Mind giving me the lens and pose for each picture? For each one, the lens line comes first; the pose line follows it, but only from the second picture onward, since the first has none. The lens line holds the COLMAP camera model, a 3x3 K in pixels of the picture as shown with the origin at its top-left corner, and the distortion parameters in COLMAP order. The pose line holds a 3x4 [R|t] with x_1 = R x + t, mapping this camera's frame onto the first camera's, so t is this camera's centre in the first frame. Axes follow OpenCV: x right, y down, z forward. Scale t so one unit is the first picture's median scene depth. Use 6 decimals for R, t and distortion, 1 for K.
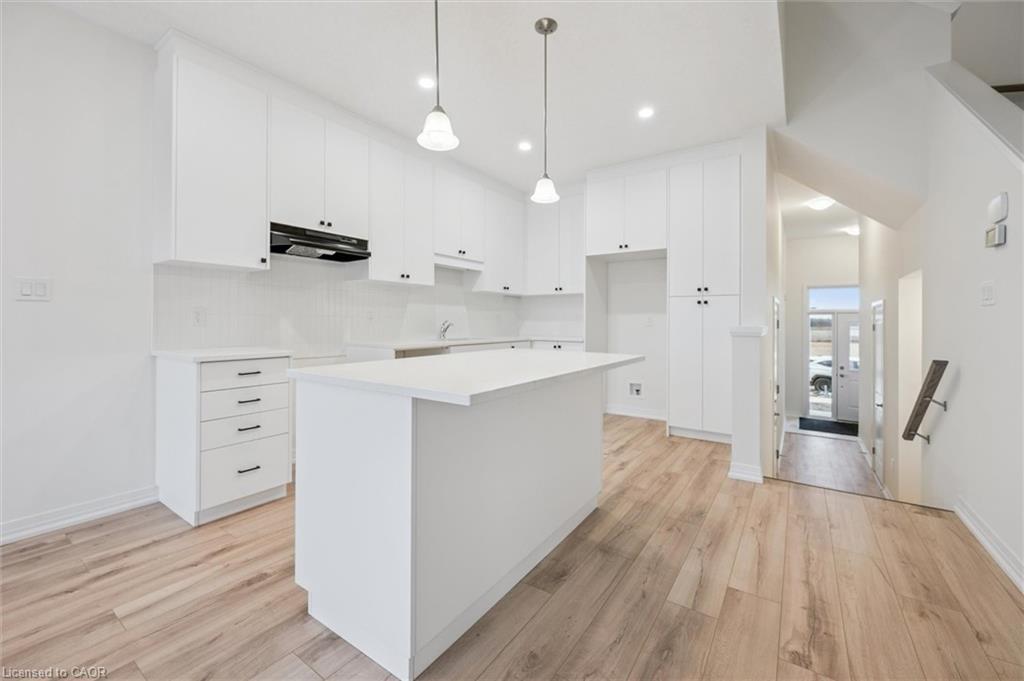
lens RADIAL K [[414.0, 0, 516.4], [0, 414.0, 321.8], [0, 0, 1]] dist [-0.005135, -0.000618]
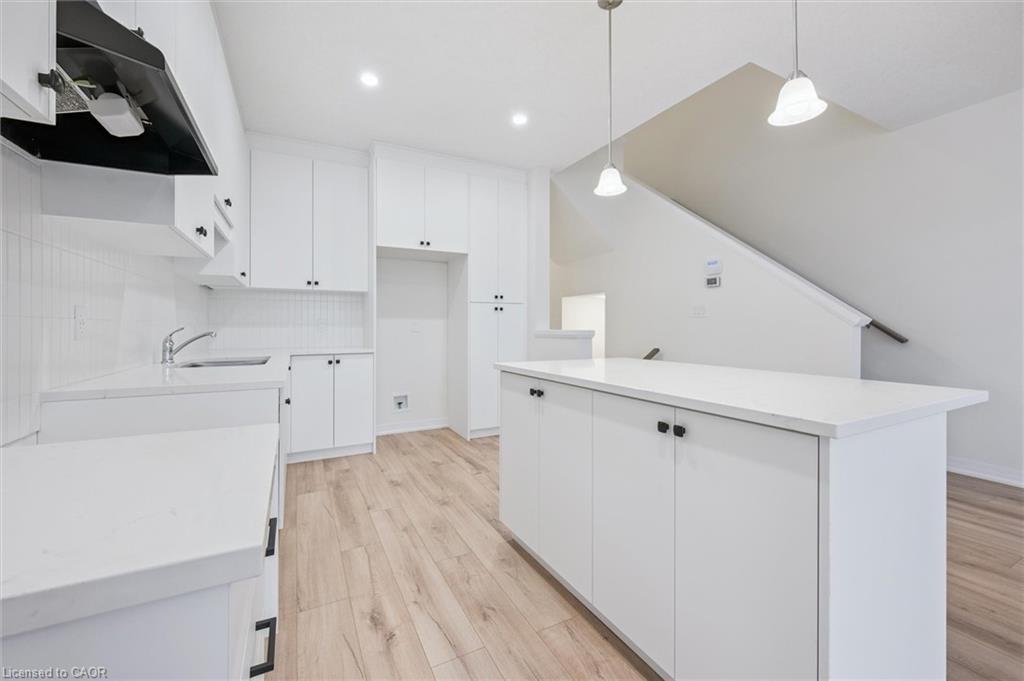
lens RADIAL K [[414.0, 0, 509.5], [0, 414.0, 324.7], [0, 0, 1]] dist [-0.005135, -0.000618]
pose [[0.468582, -0.001519, 0.883419, -0.685965], [0.006127, 0.999980, -0.001531, -0.004443], [-0.883399, 0.006130, 0.468582, 0.640333]]
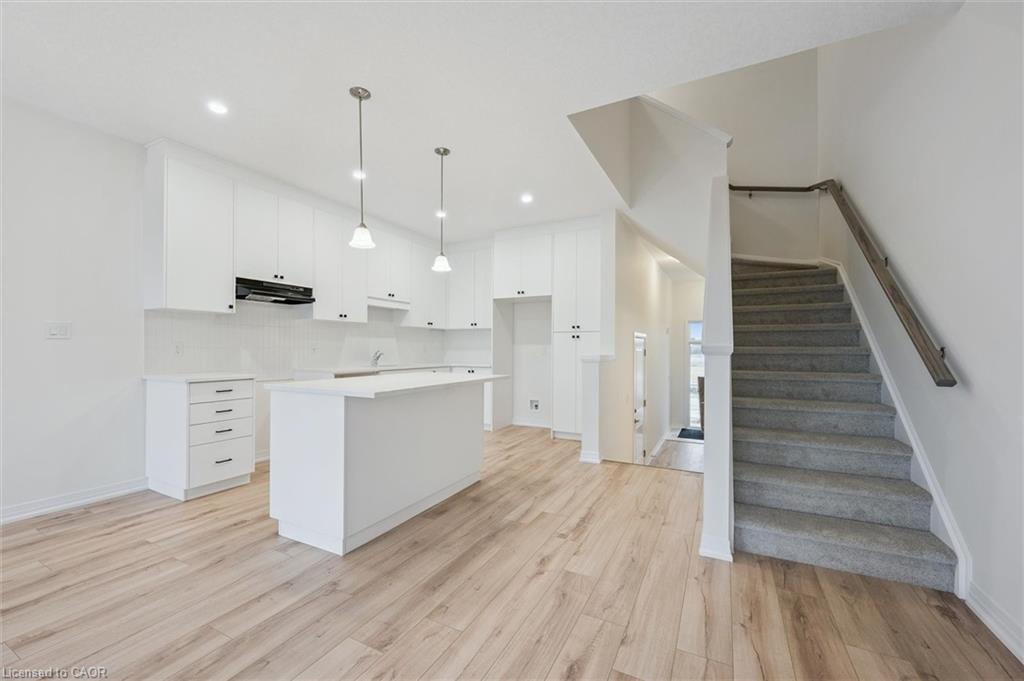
lens RADIAL K [[414.0, 0, 509.4], [0, 414.0, 347.3], [0, 0, 1]] dist [-0.005135, -0.000618]
pose [[0.993372, -0.001194, 0.114941, 0.118164], [0.001719, 0.999989, -0.004471, -0.010175], [-0.114934, 0.004639, 0.993362, -0.406149]]
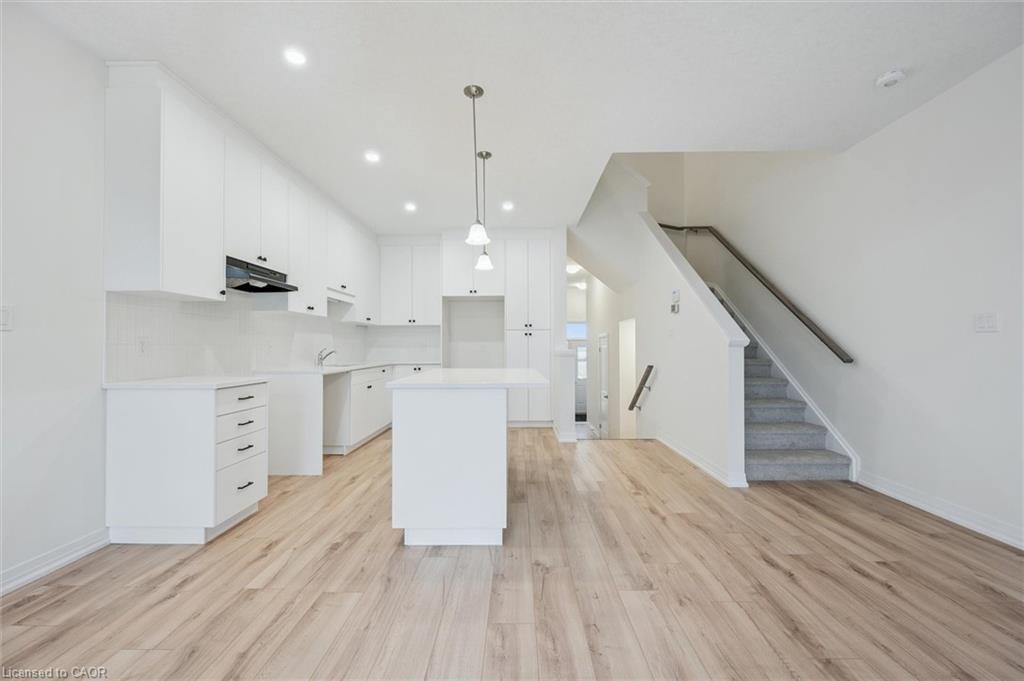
lens RADIAL K [[414.0, 0, 514.4], [0, 414.0, 339.3], [0, 0, 1]] dist [-0.005135, -0.000618]
pose [[0.830198, 0.001900, 0.557465, -0.572335], [0.009683, 0.999794, -0.017828, -0.003790], [-0.557384, 0.020199, 0.830009, -0.271985]]
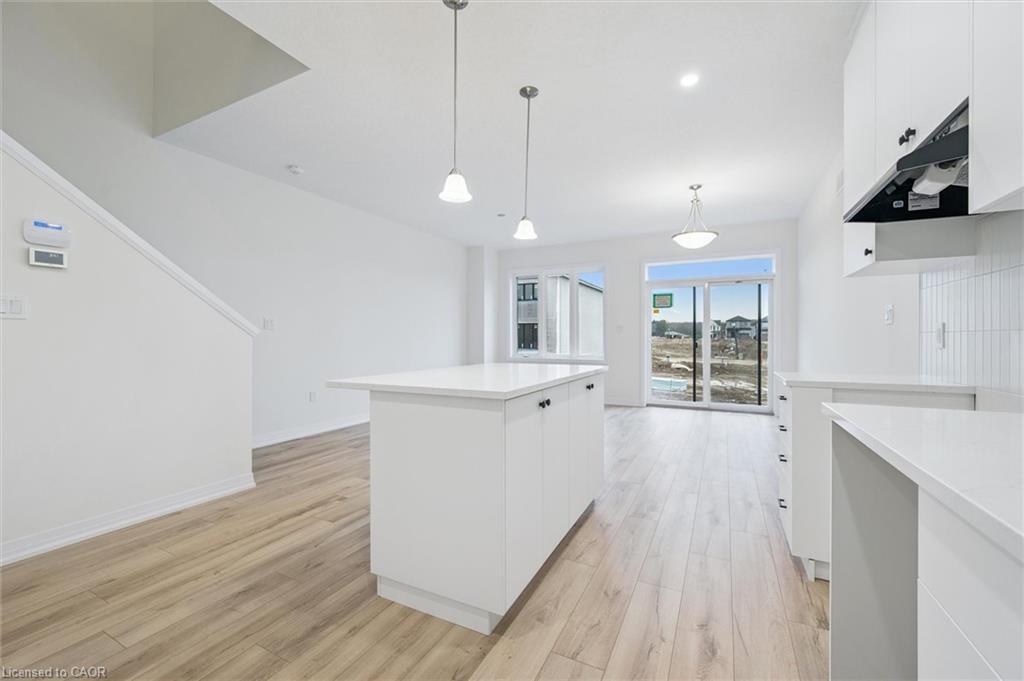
lens RADIAL K [[414.0, 0, 513.0], [0, 414.0, 339.3], [0, 0, 1]] dist [-0.005135, -0.000618]
pose [[-0.991065, -0.003765, -0.133324, 0.053999], [-0.004851, 0.999958, 0.007823, -0.005358], [0.133289, 0.008400, -0.991042, 1.561245]]
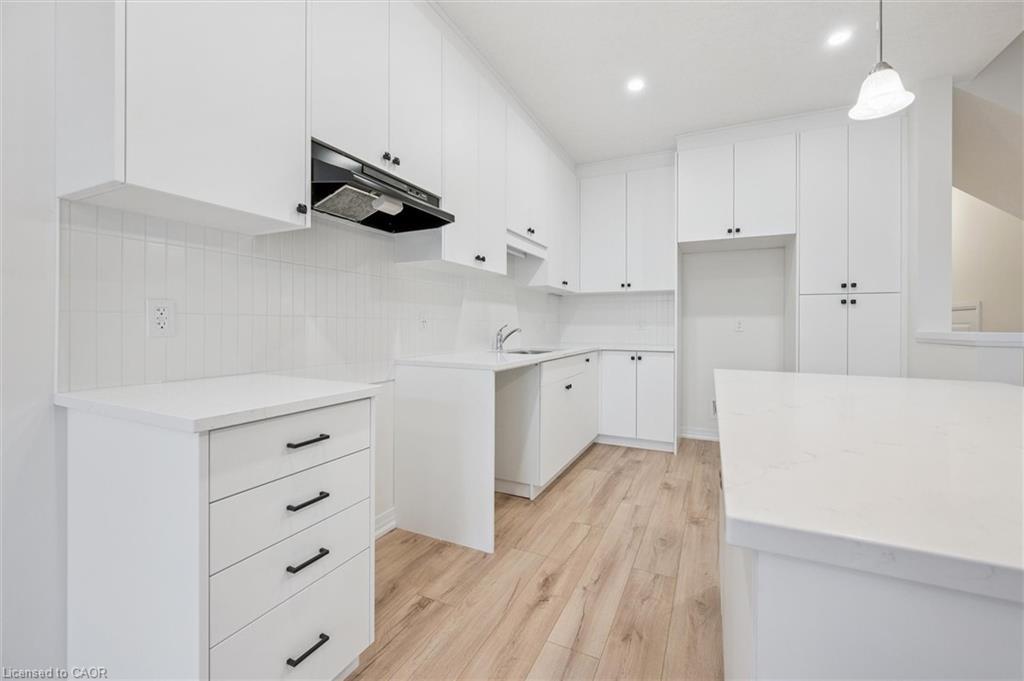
lens RADIAL K [[414.0, 0, 518.5], [0, 414.0, 324.8], [0, 0, 1]] dist [-0.005135, -0.000618]
pose [[0.987000, -0.000726, 0.160721, -0.419757], [0.000951, 0.999999, -0.001326, -0.002909], [-0.160720, 0.001461, 0.986999, 0.438659]]
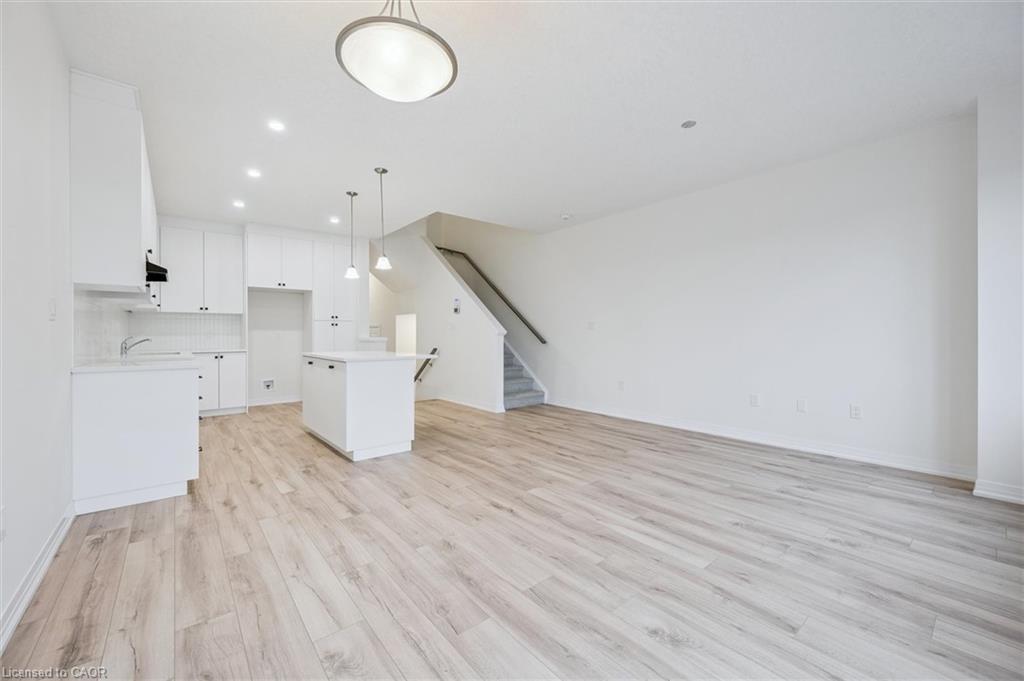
lens RADIAL K [[414.0, 0, 518.1], [0, 414.0, 335.5], [0, 0, 1]] dist [-0.005135, -0.000618]
pose [[0.267187, -0.008249, 0.963609, -1.420948], [0.007281, 0.999952, 0.006541, -0.008063], [-0.963617, 0.005268, 0.267234, -0.300584]]
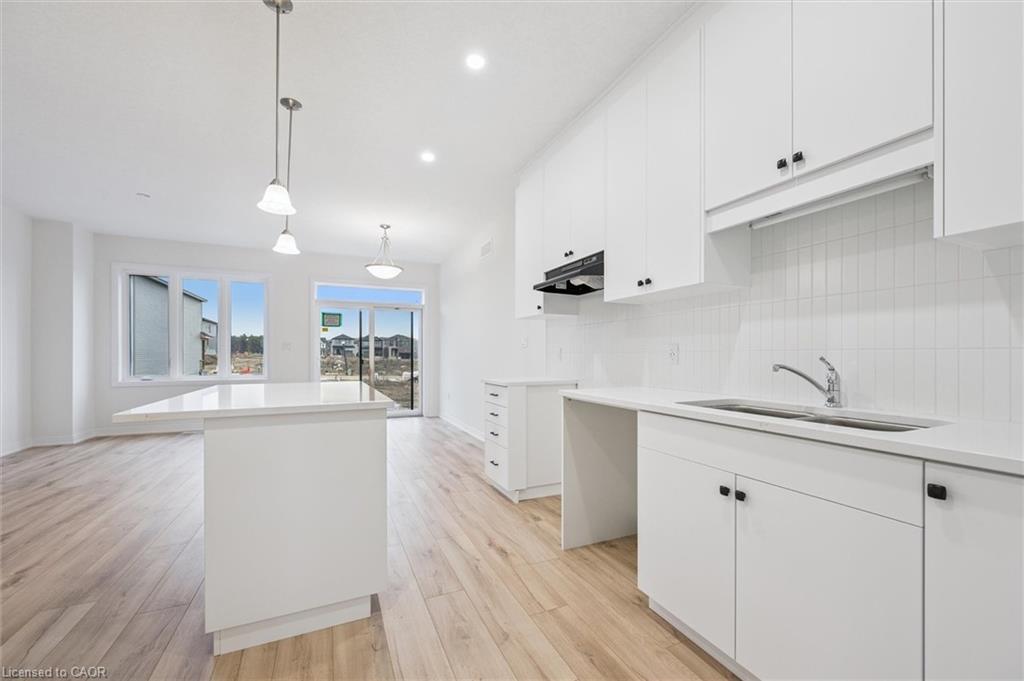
lens RADIAL K [[414.0, 0, 513.5], [0, 414.0, 351.5], [0, 0, 1]] dist [-0.005135, -0.000618]
pose [[-0.513830, -0.011596, -0.857814, 0.449339], [-0.006465, 0.999933, -0.009645, -0.004987], [0.857868, 0.000589, -0.513870, 1.524219]]
